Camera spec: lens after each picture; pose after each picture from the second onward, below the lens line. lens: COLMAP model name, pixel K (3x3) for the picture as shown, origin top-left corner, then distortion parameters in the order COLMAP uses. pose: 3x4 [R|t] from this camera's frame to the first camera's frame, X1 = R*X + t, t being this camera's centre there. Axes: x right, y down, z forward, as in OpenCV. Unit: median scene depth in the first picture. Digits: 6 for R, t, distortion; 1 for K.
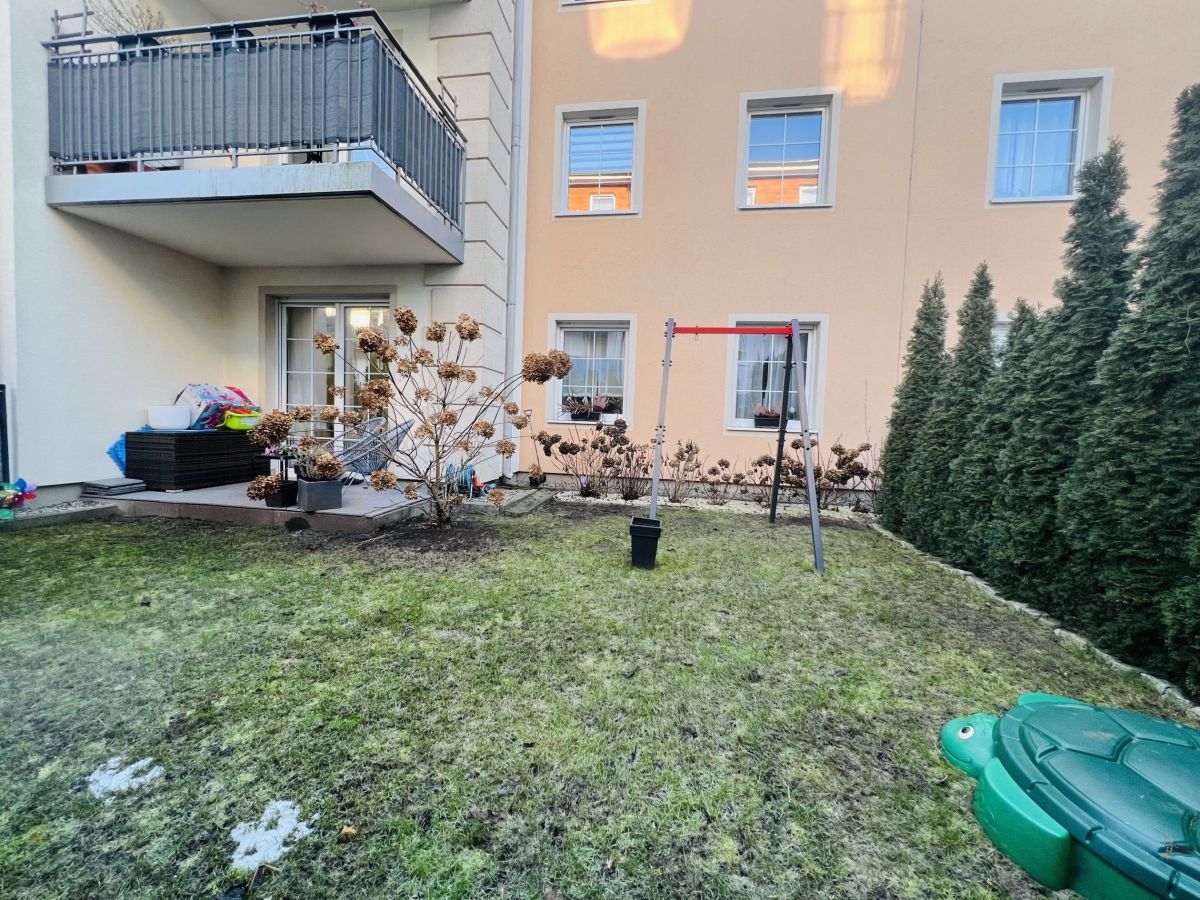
lens RADIAL K [[478.0, 0, 598.6], [0, 478.0, 447.3], [0, 0, 1]] dist [-0.000919, 0.000443]
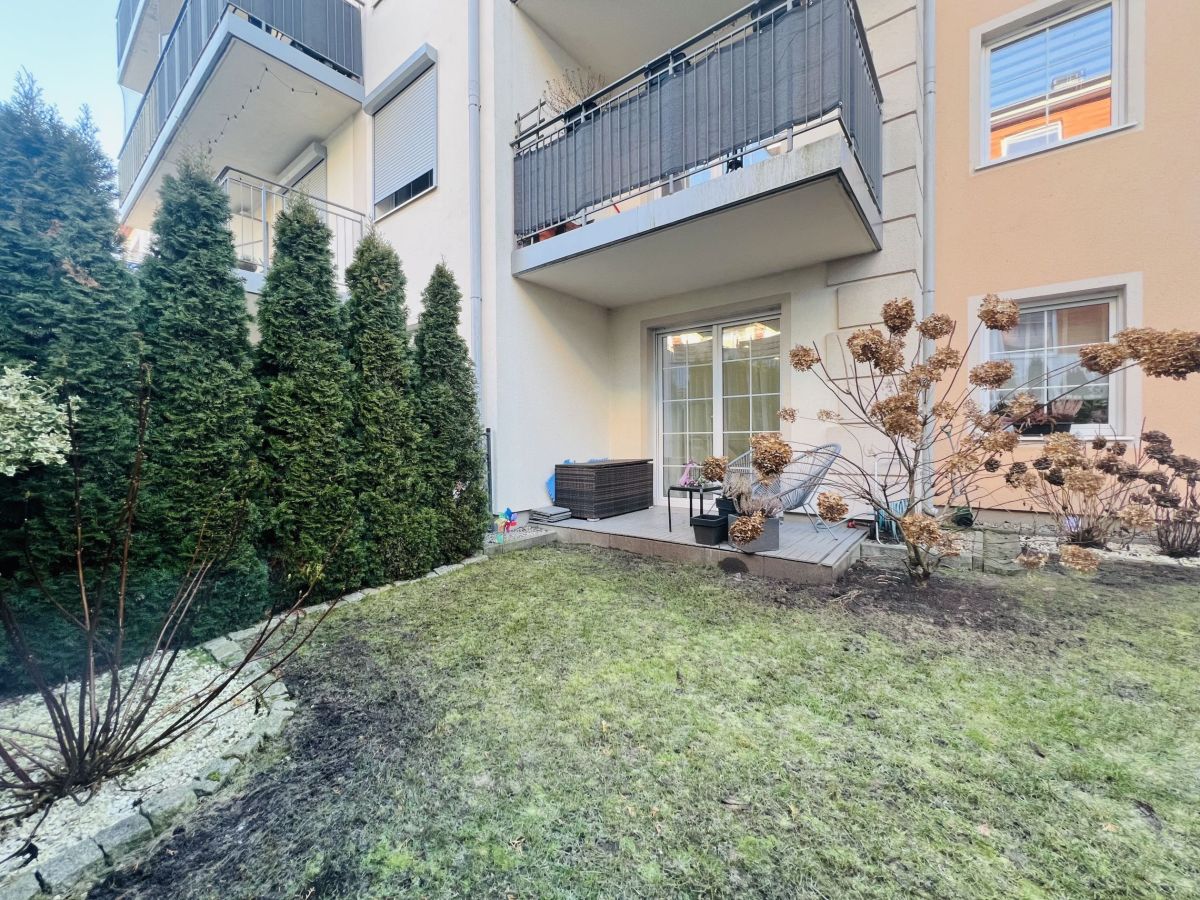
lens RADIAL K [[478.0, 0, 598.4], [0, 478.0, 447.3], [0, 0, 1]] dist [-0.000919, 0.000443]
pose [[0.870452, -0.034245, -0.491060, -0.402949], [0.013144, 0.998838, -0.046357, -0.022918], [0.492077, 0.033897, 0.869892, 0.087796]]
